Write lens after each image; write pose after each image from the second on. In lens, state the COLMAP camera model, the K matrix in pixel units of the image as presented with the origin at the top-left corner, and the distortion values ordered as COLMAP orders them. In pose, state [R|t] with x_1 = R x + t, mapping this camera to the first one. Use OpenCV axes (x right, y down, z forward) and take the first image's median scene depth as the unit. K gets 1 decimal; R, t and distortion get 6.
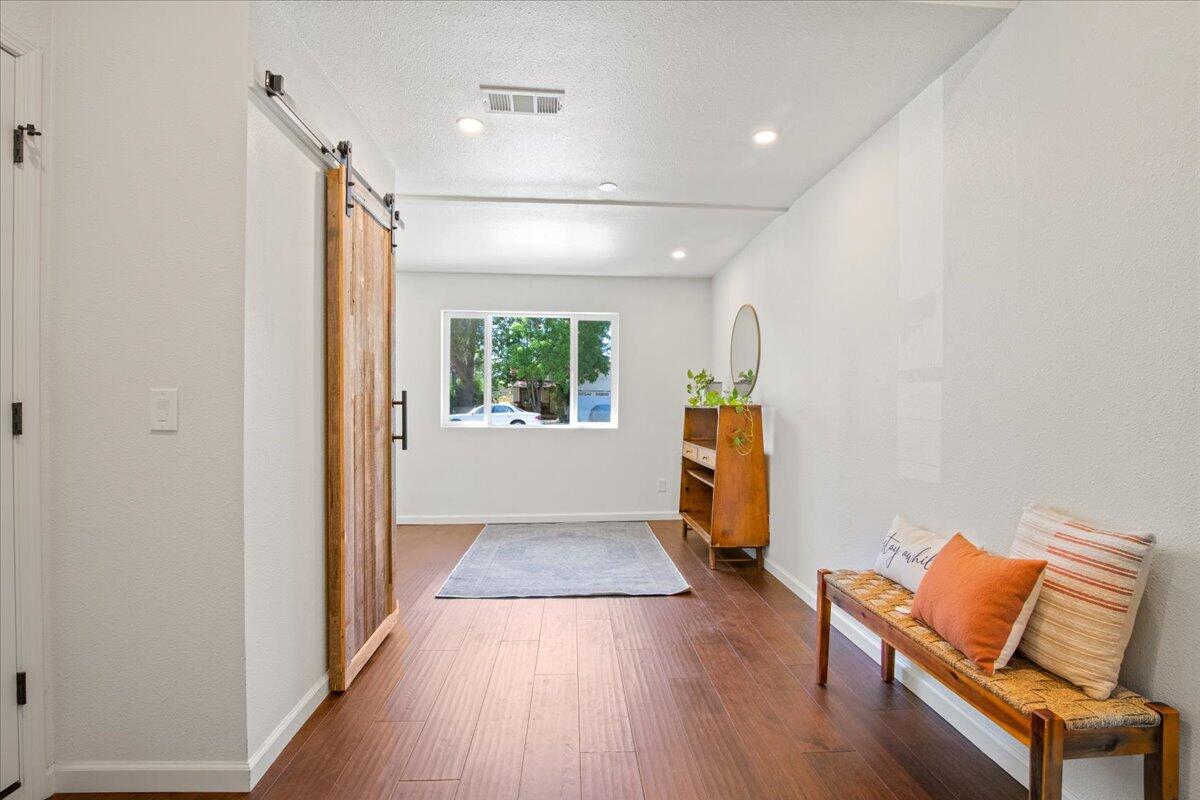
lens RADIAL K [[563.0, 0, 596.4], [0, 563.0, 407.5], [0, 0, 1]] dist [-0.016435, 0.000642]
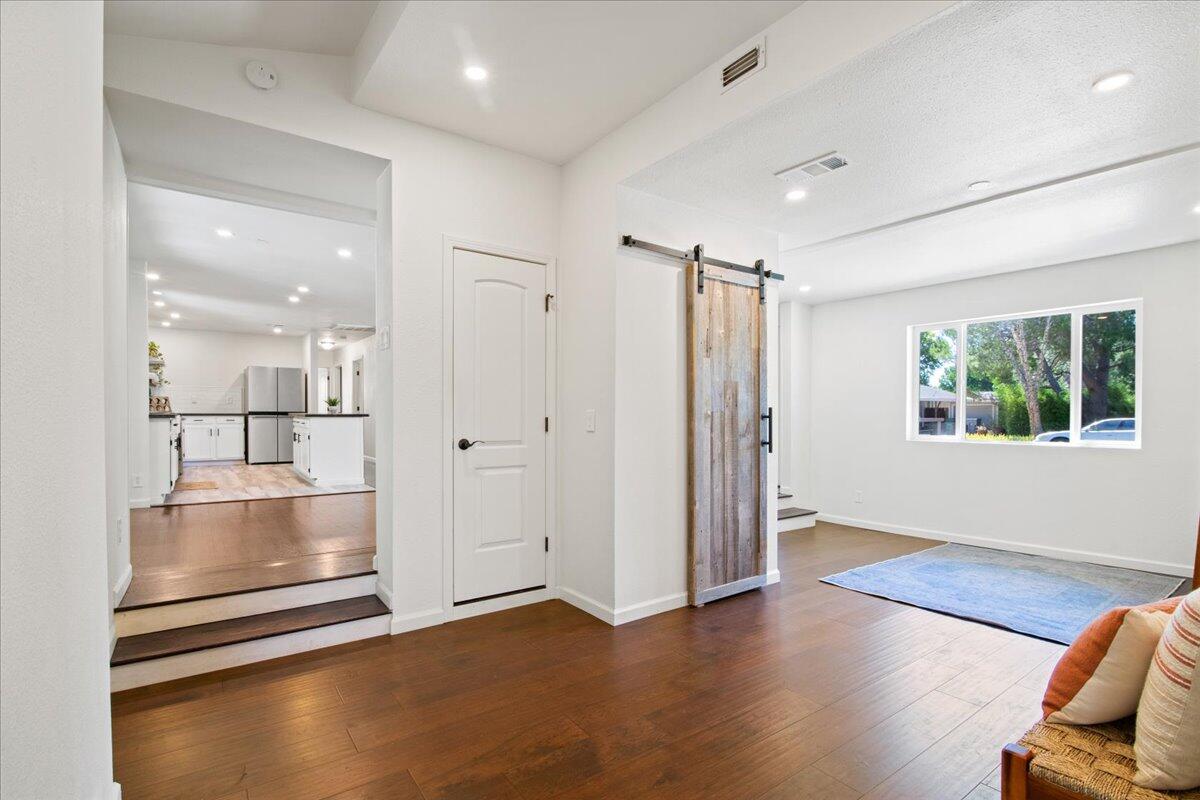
lens RADIAL K [[563.0, 0, 611.3], [0, 563.0, 416.6], [0, 0, 1]] dist [-0.016435, 0.000642]
pose [[0.560927, -0.004462, -0.827853, 0.455233], [-0.003471, 0.999964, -0.007742, 0.002200], [0.827858, 0.007216, 0.560891, -0.032257]]
